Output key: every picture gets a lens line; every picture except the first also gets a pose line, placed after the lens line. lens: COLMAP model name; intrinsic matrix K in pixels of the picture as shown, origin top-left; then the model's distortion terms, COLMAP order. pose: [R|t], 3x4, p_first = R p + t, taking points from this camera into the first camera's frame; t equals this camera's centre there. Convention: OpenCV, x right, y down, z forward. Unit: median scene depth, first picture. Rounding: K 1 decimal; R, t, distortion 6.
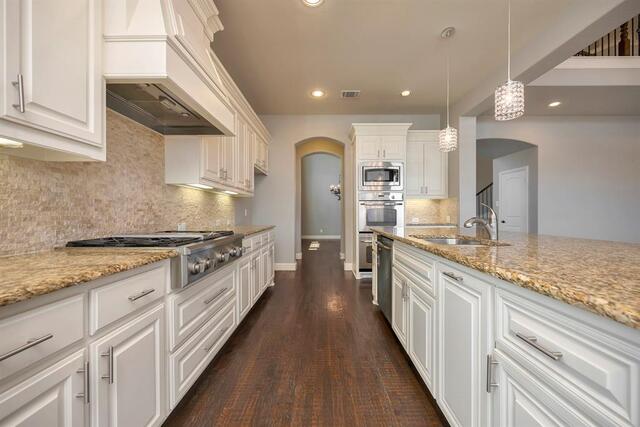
lens RADIAL K [[253.0, 0, 318.9], [0, 253.0, 211.8], [0, 0, 1]] dist [-0.003499, -0.000138]
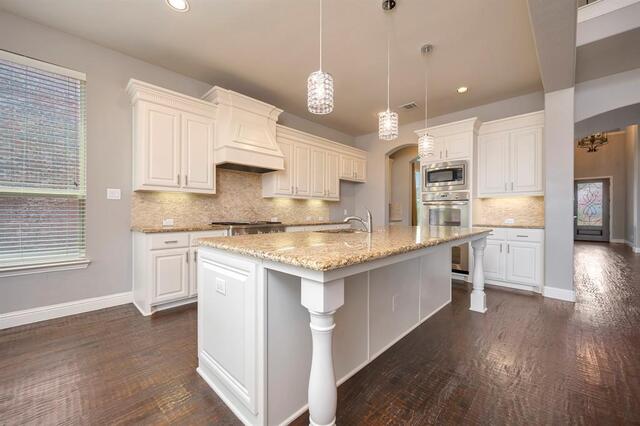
lens RADIAL K [[254.2, 0, 325.3], [0, 254.2, 213.2], [0, 0, 1]] dist [0.002441, -0.000831]
pose [[0.737984, 0.004433, -0.674803, 0.615720], [0.001610, 0.999964, 0.008329, -0.002262], [0.674816, -0.007233, 0.737951, -0.082123]]
